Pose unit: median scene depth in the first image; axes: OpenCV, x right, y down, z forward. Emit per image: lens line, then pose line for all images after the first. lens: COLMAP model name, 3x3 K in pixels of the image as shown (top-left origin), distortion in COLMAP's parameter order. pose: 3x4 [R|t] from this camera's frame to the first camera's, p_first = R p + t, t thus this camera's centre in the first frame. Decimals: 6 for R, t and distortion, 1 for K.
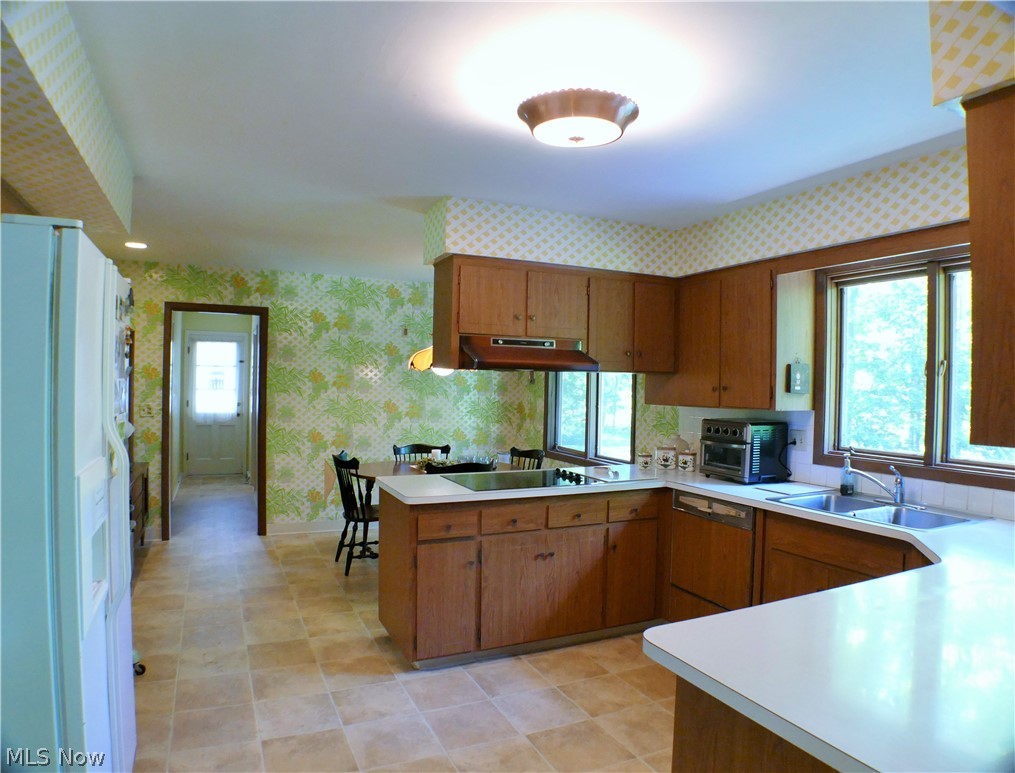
lens RADIAL K [[647.3, 0, 507.5], [0, 647.3, 386.5], [0, 0, 1]] dist [-0.131949, 0.035099]
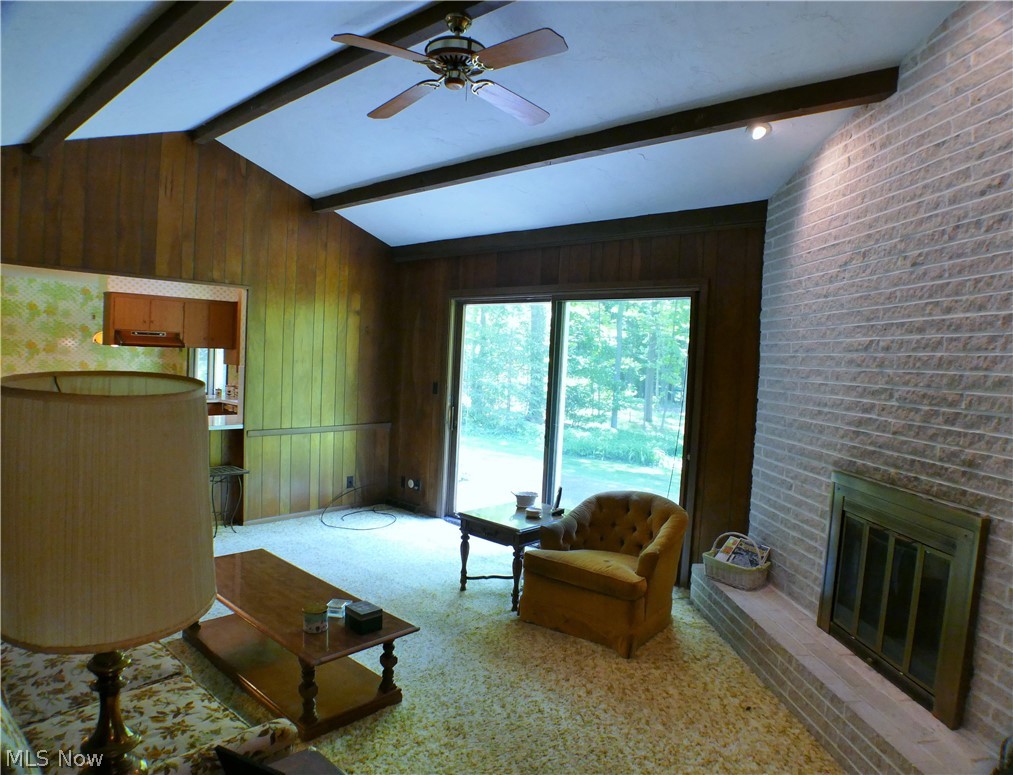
lens RADIAL K [[646.0, 0, 506.5], [0, 646.0, 387.5], [0, 0, 1]] dist [-0.131949, 0.035099]
pose [[0.914936, 0.002239, 0.403593, 0.257501], [-0.023638, 0.998565, 0.048047, -0.015302], [-0.402906, -0.053500, 0.913676, -1.232807]]
